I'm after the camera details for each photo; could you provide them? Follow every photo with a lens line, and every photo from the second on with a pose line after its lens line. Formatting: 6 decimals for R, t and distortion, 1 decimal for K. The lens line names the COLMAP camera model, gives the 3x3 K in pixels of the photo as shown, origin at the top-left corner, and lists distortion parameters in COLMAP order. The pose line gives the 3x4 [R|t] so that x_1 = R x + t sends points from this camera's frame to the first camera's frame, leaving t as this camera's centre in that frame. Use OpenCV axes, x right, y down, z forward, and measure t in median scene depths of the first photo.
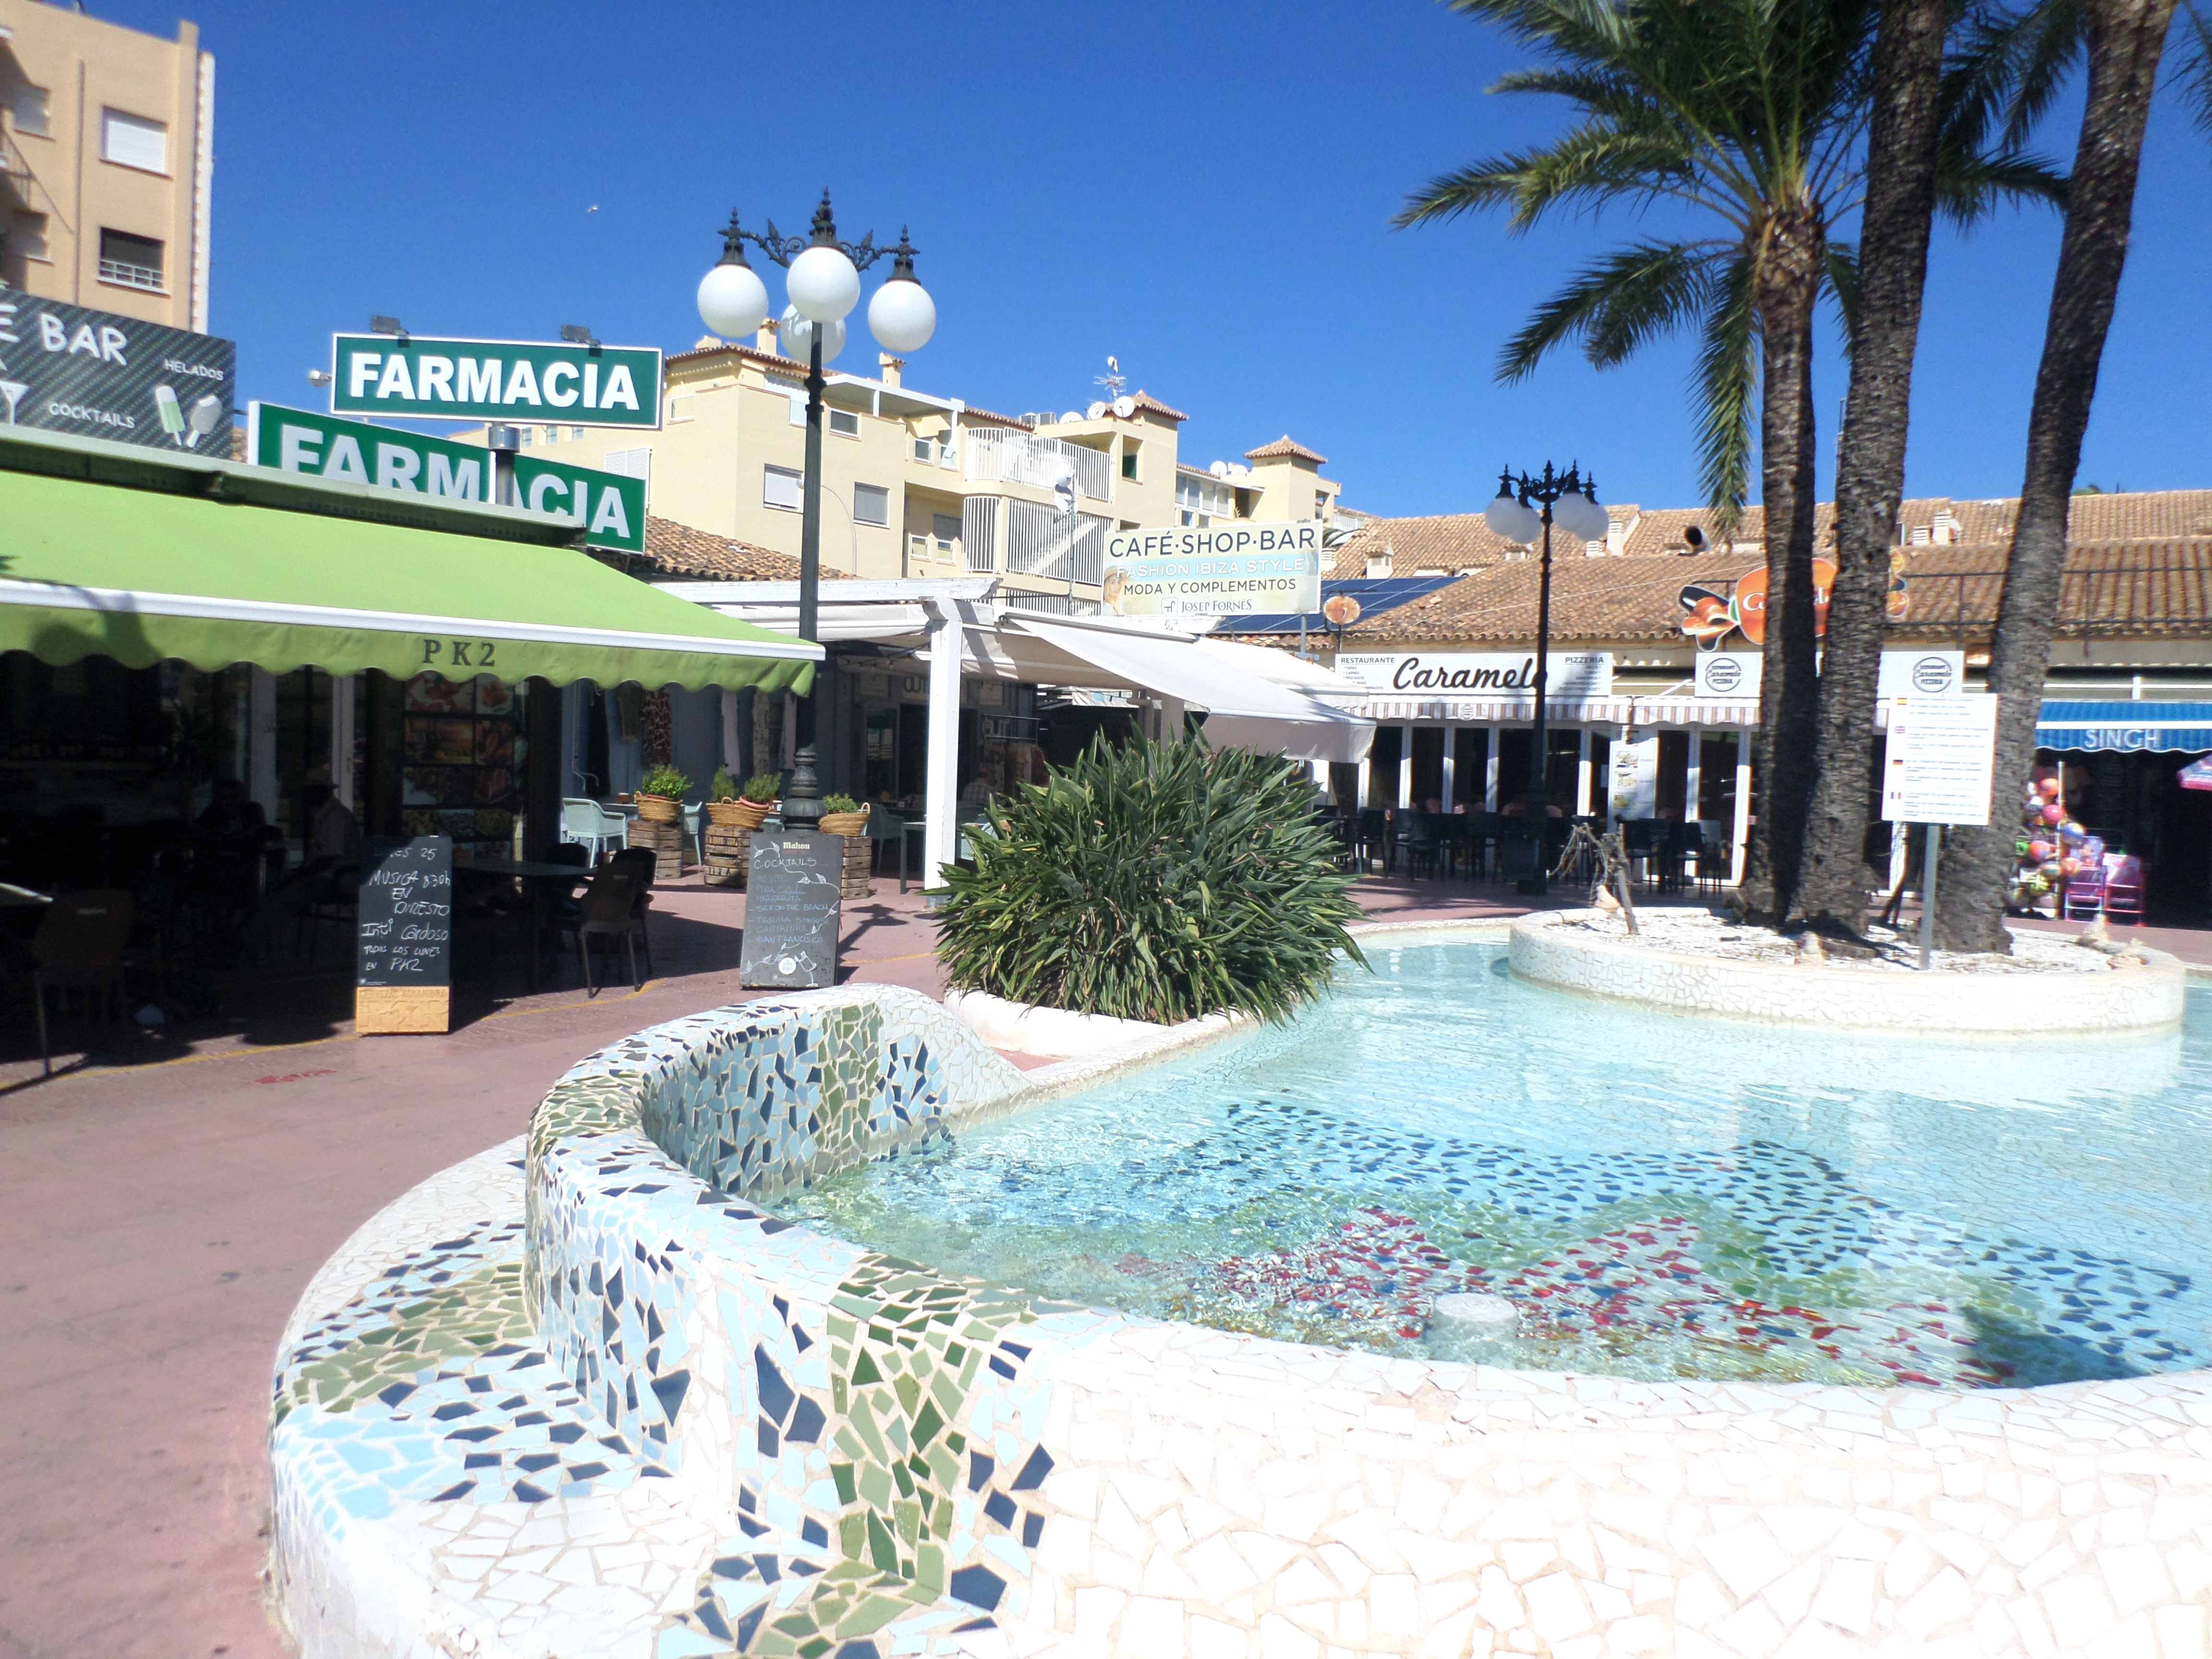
lens RADIAL K [[1646.0, 0, 1106.0], [0, 1646.0, 829.5], [0, 0, 1]] dist [-0.019063, -0.003455]
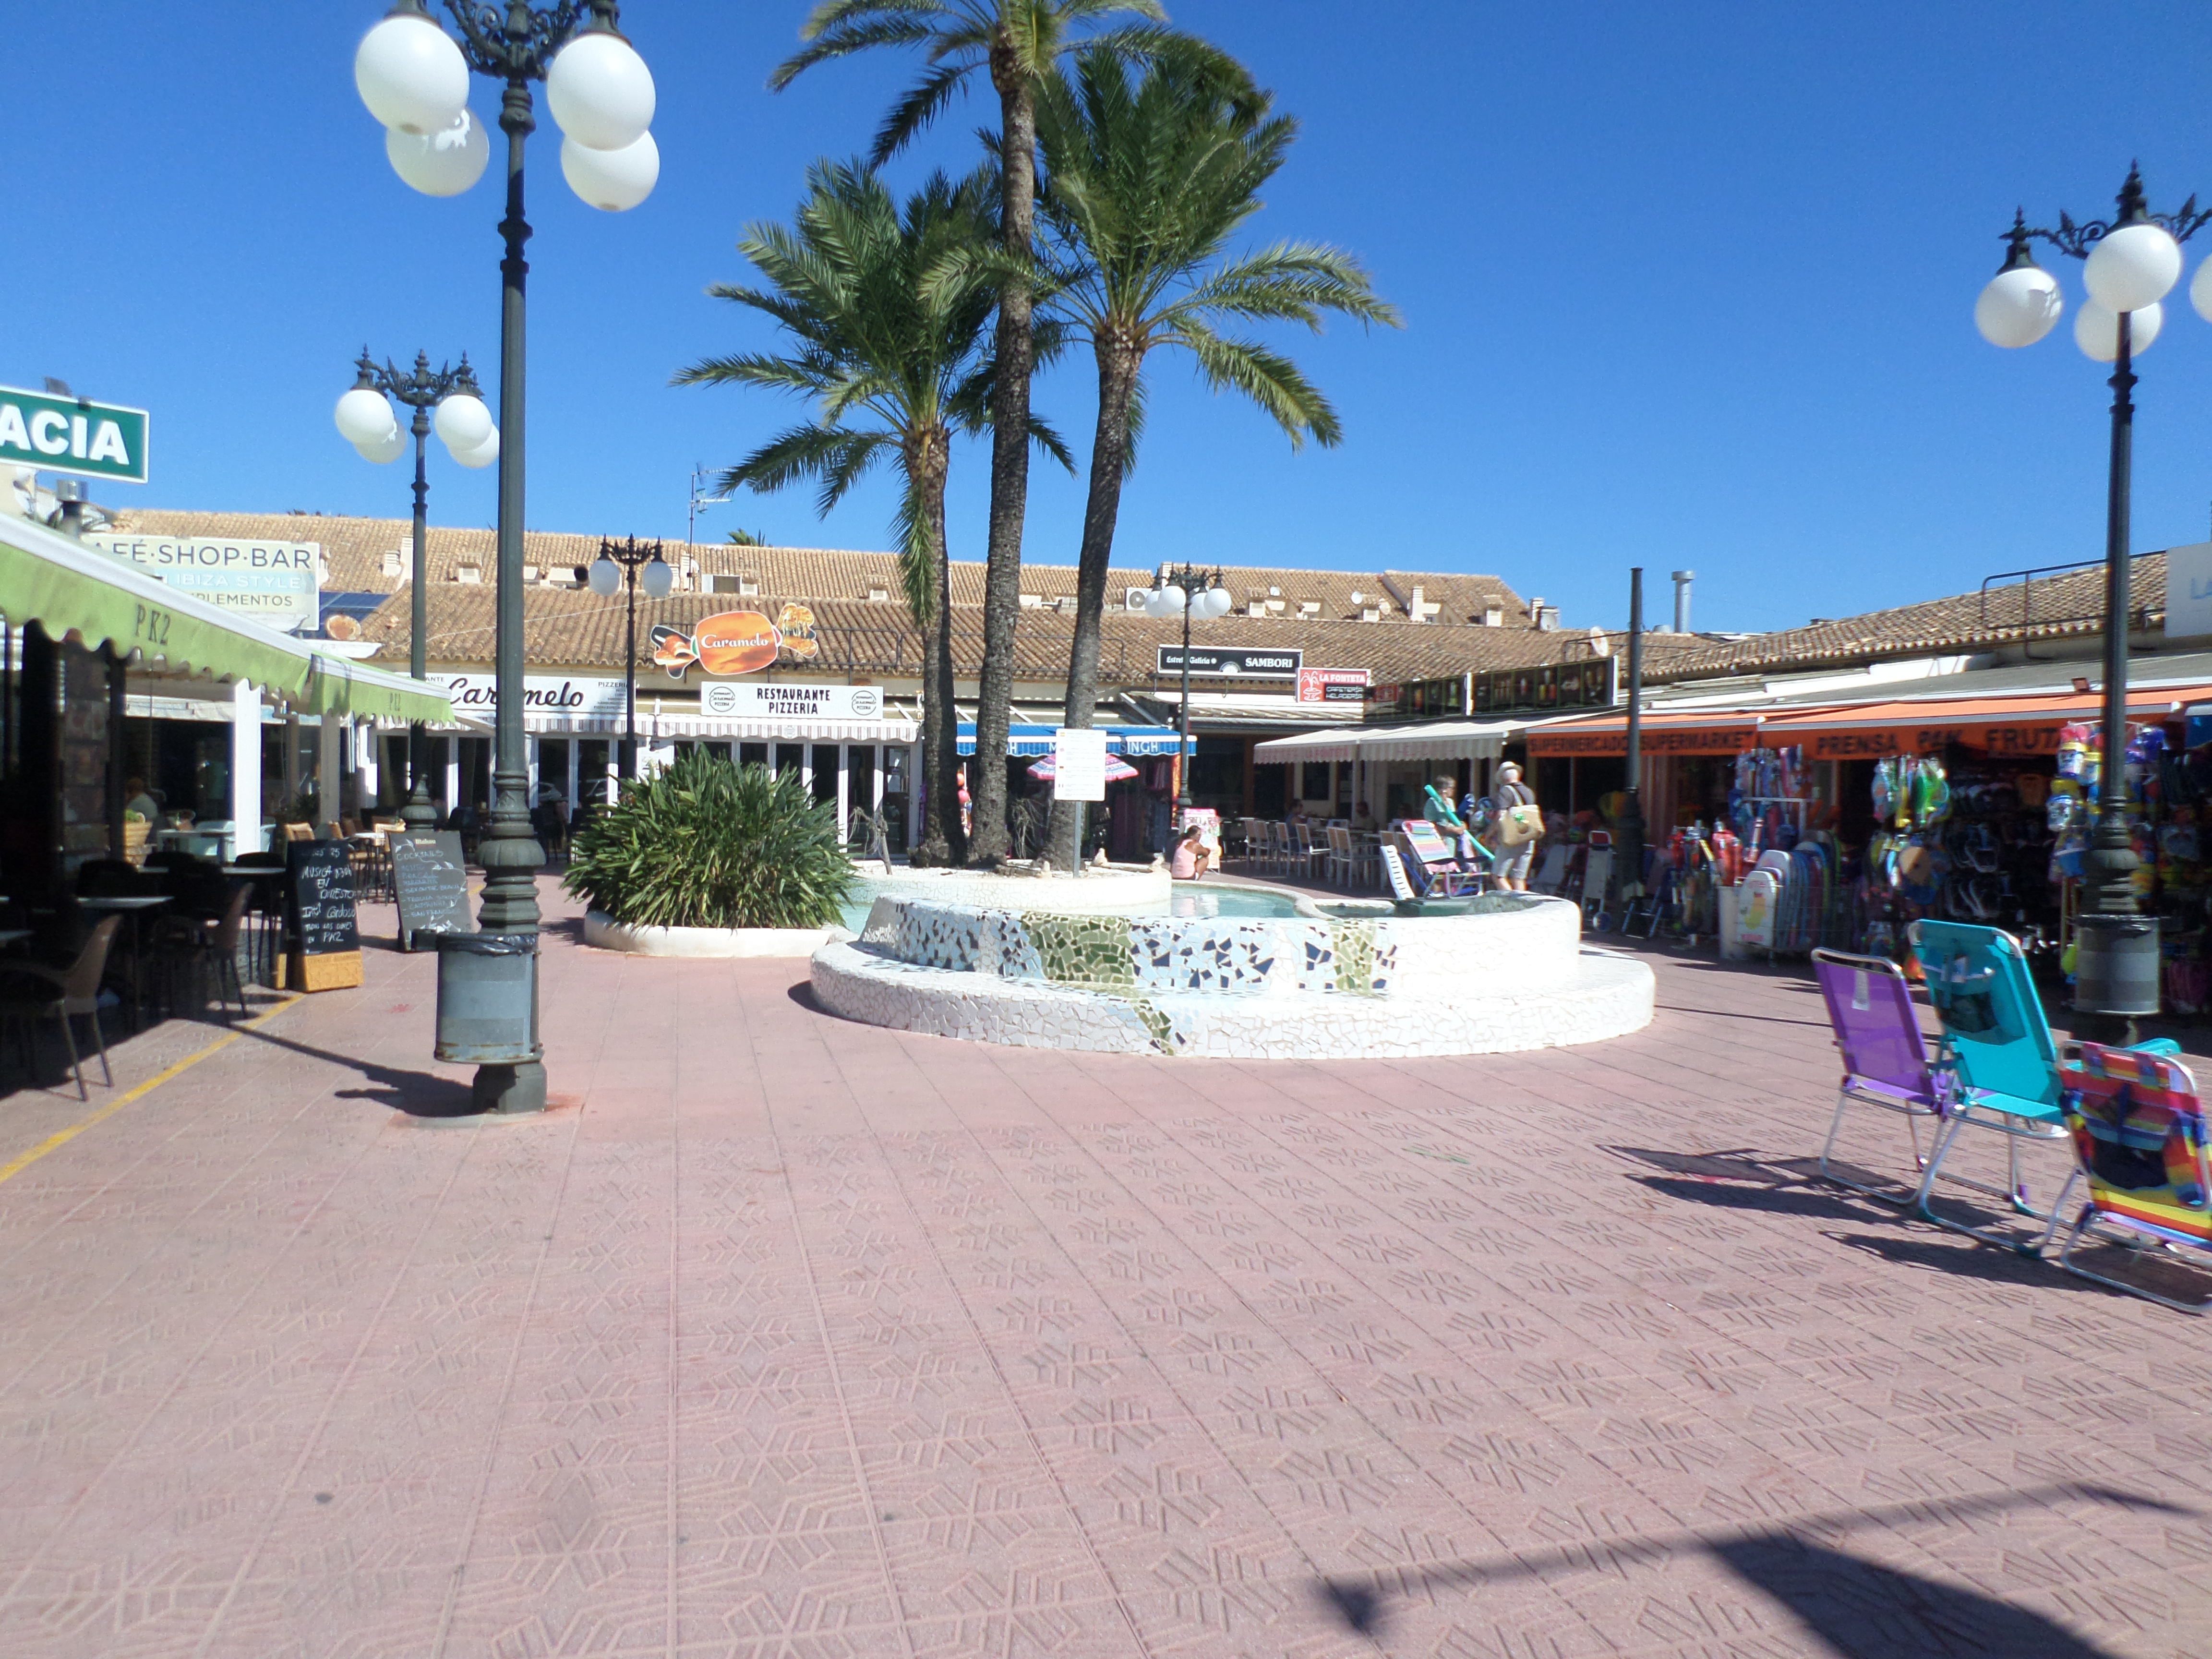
lens RADIAL K [[1646.0, 0, 1106.0], [0, 1646.0, 829.5], [0, 0, 1]] dist [-0.019063, -0.003455]
pose [[0.690015, -0.039576, 0.722713, -0.638638], [0.037669, 0.999114, 0.018748, -0.003388], [-0.722815, 0.014288, 0.690894, -0.243509]]
